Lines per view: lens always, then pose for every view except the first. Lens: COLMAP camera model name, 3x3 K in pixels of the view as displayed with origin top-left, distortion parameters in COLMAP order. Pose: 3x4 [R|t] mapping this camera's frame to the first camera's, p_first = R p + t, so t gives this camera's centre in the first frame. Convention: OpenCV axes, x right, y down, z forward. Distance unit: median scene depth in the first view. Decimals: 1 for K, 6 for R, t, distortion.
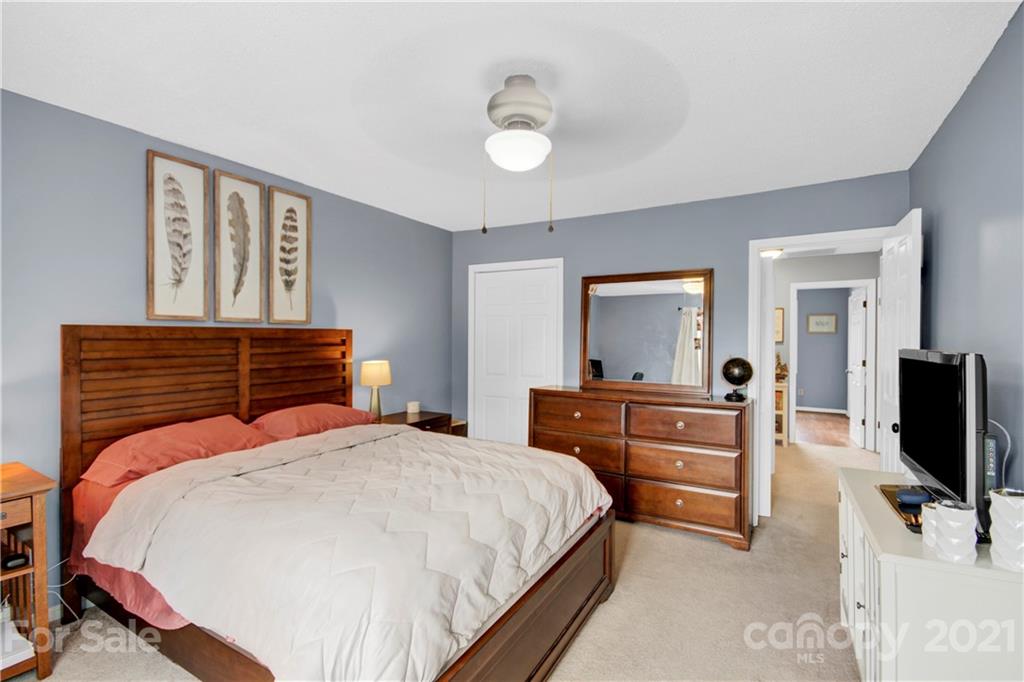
lens RADIAL K [[466.2, 0, 511.5], [0, 466.2, 339.2], [0, 0, 1]] dist [0.000754, 0.000230]
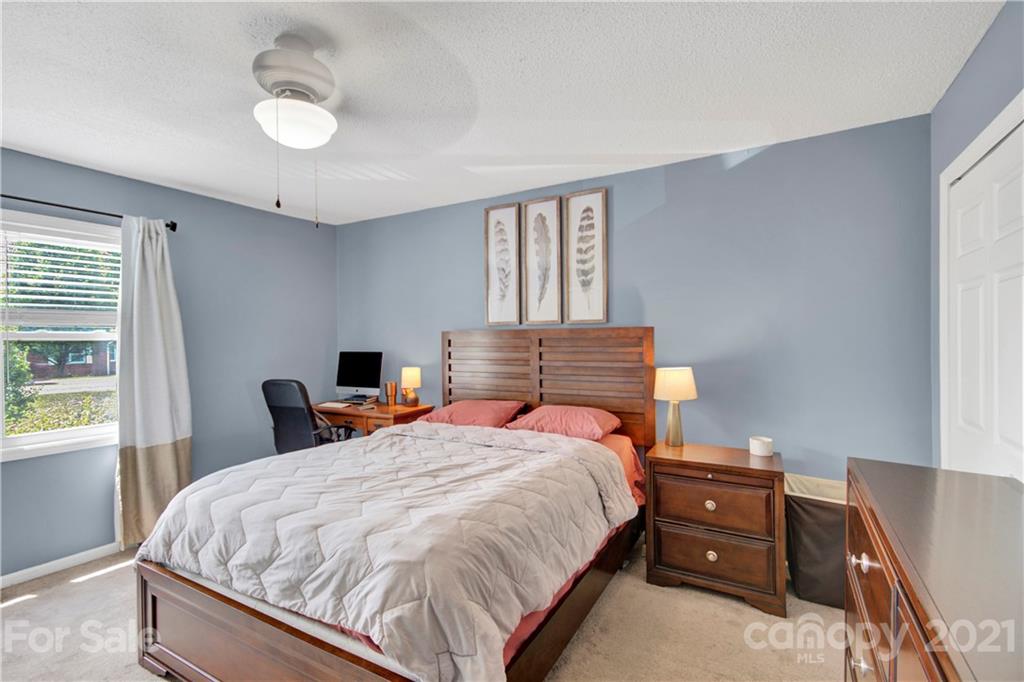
lens RADIAL K [[471.3, 0, 512.0], [0, 471.3, 341.0], [0, 0, 1]] dist [-0.001132, -0.000291]
pose [[0.008273, -0.001525, -0.999965, 0.575538], [0.001860, 0.999997, -0.001510, 0.005967], [0.999964, -0.001847, 0.008276, 0.900216]]
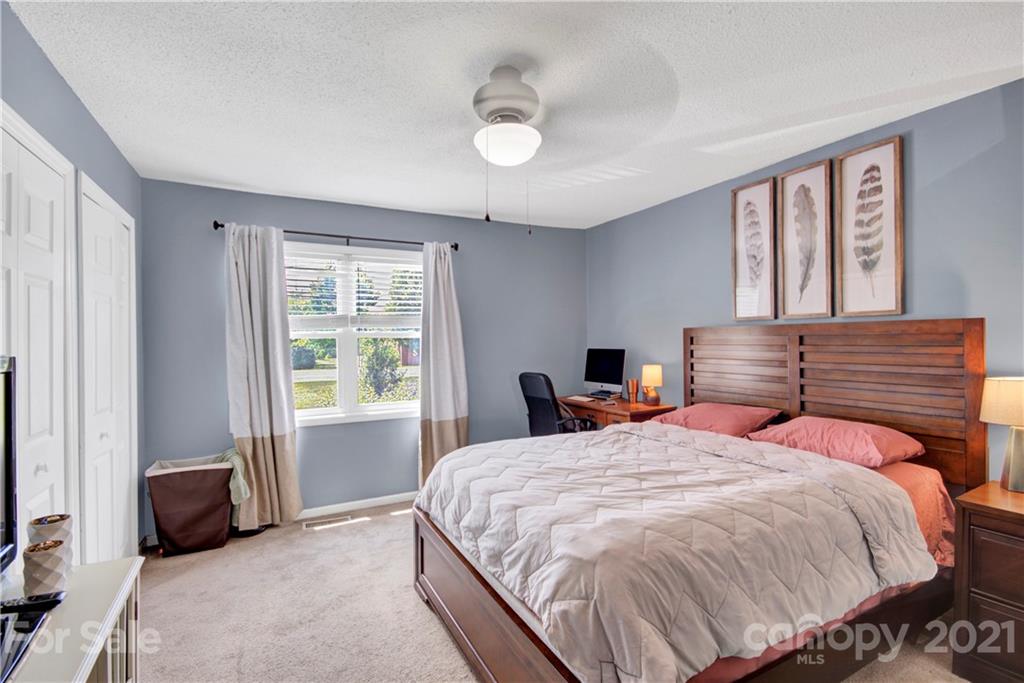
lens RADIAL K [[466.2, 0, 511.5], [0, 466.2, 339.7], [0, 0, 1]] dist [0.000754, 0.000230]
pose [[-0.528010, 0.000545, -0.849238, 0.539935], [0.000655, 1.000000, 0.000234, 0.006425], [0.849238, -0.000432, -0.528010, 0.977576]]
